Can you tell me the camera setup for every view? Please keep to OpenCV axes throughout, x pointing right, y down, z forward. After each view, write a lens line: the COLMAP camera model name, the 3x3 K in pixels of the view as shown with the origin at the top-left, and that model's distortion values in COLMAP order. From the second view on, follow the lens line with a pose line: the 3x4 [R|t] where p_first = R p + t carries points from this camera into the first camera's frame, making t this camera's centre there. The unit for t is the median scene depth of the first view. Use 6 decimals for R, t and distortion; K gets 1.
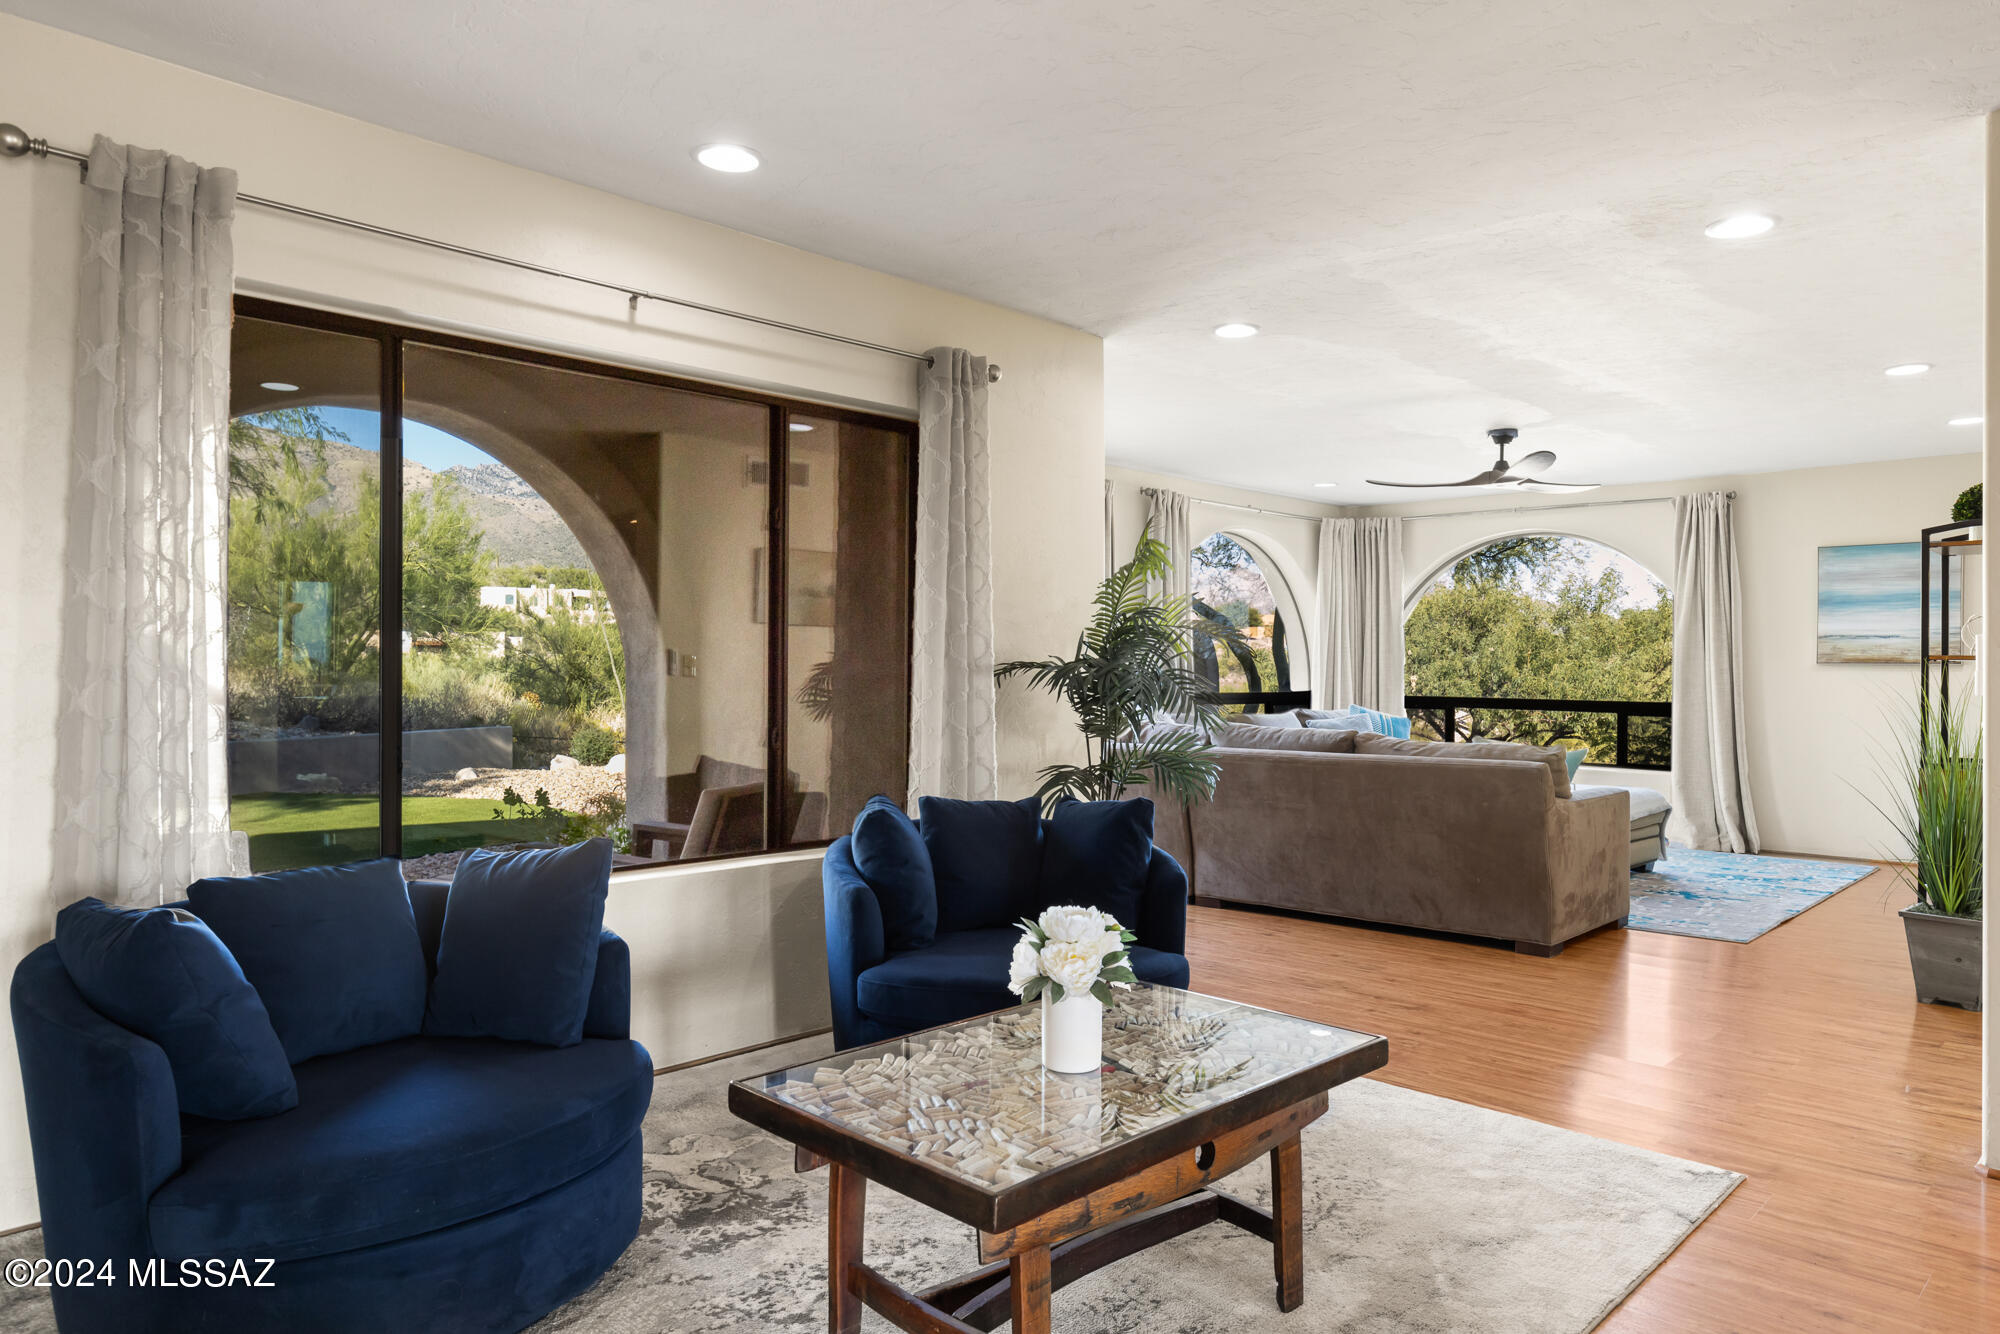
lens RADIAL K [[1300.1, 0, 1001.2], [0, 1300.1, 677.4], [0, 0, 1]] dist [0.000052, -0.000264]
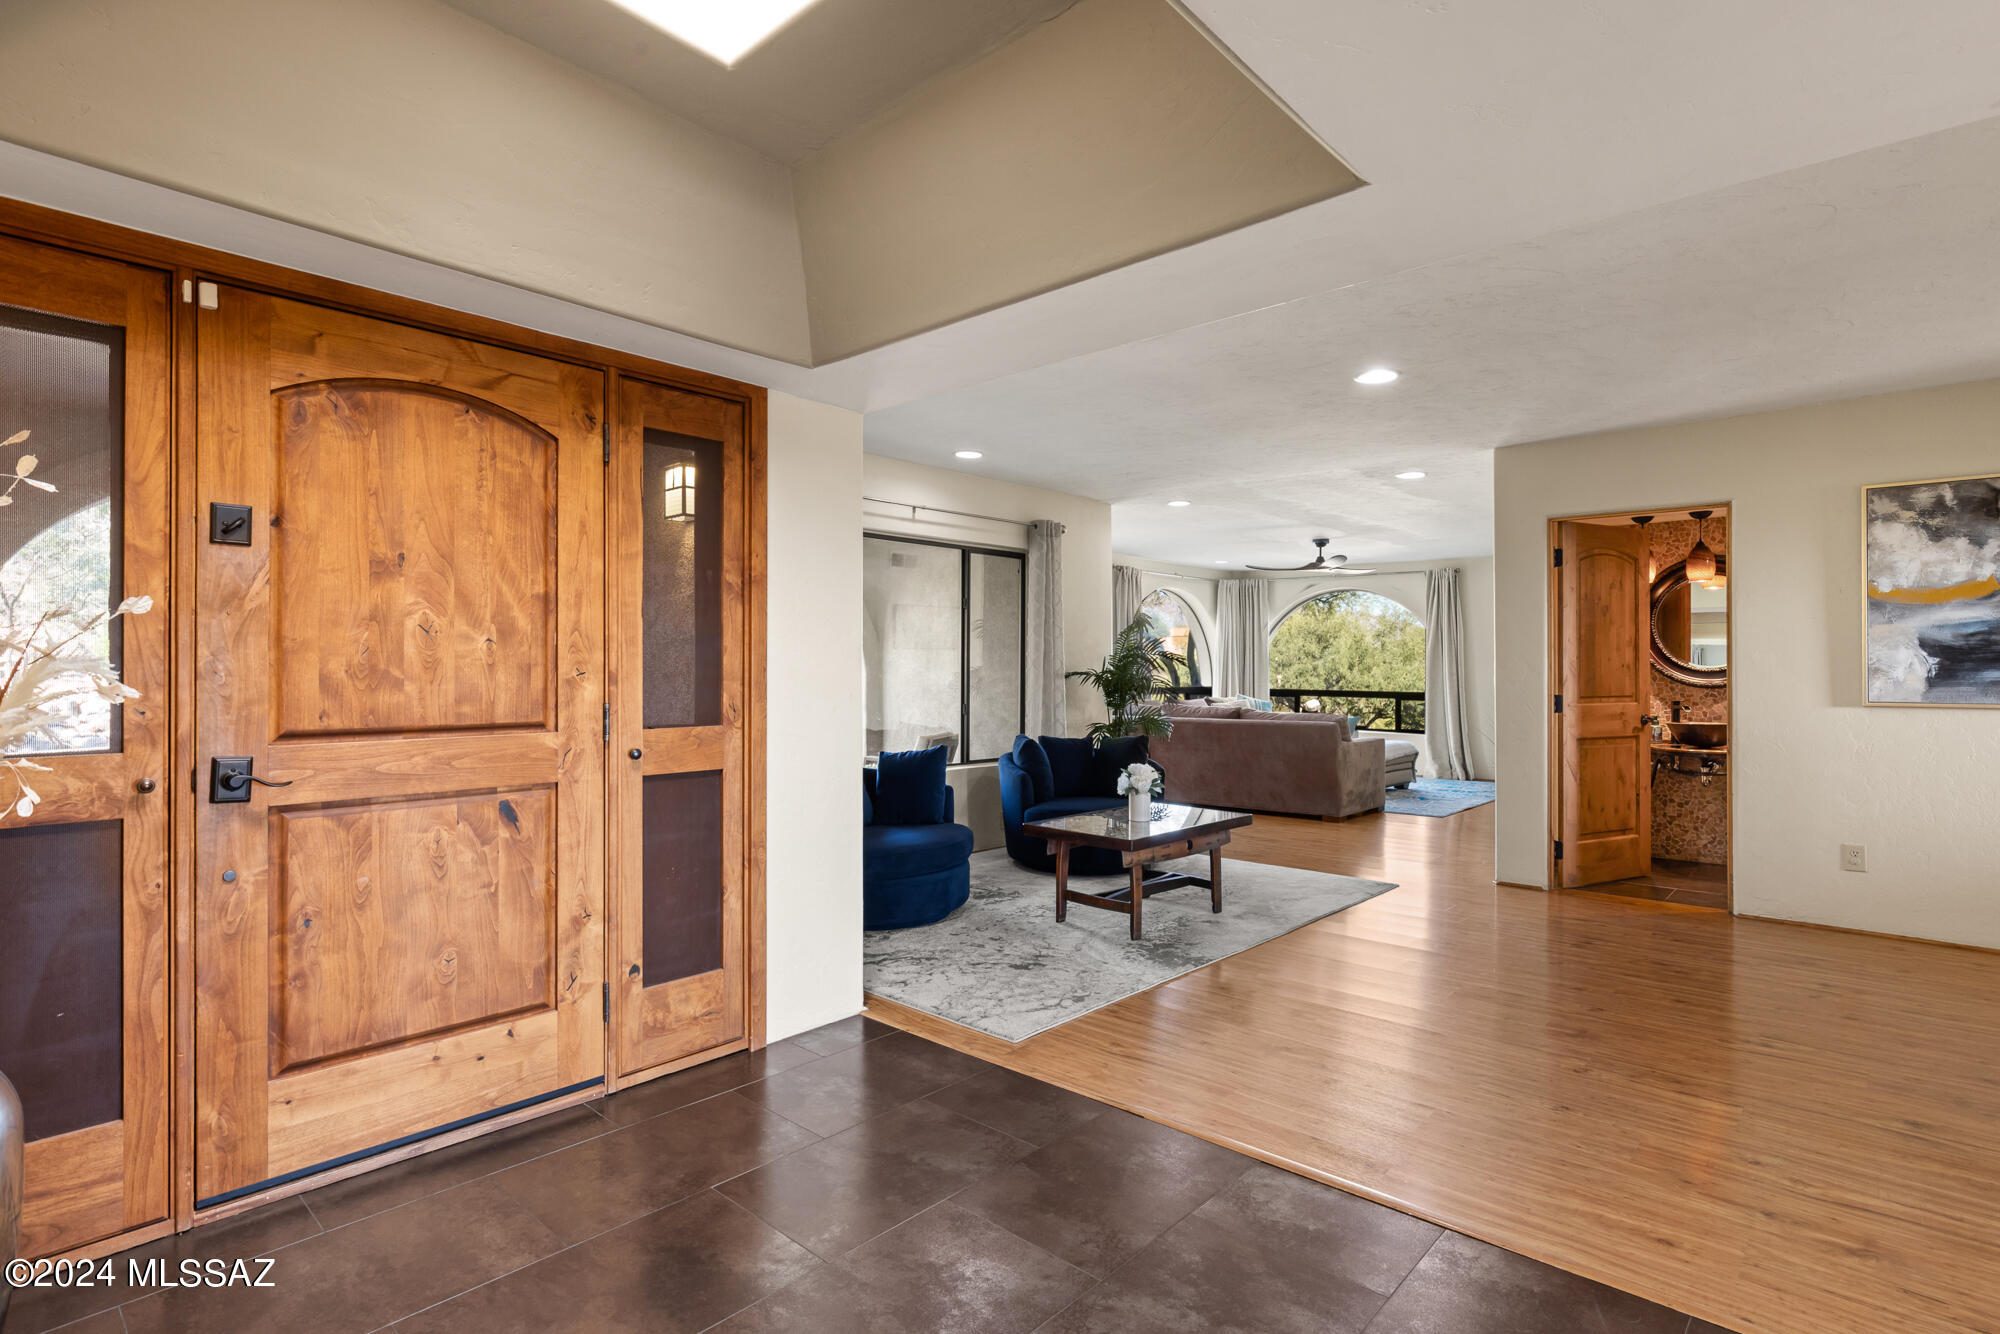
lens RADIAL K [[980.9, 0, 1022.1], [0, 980.9, 661.1], [0, 0, 1]] dist [-0.002223, -0.000335]
pose [[0.998895, -0.001241, 0.046977, -0.108011], [0.001948, 0.999886, -0.014991, -0.004674], [-0.046953, 0.015066, 0.998783, -0.399611]]
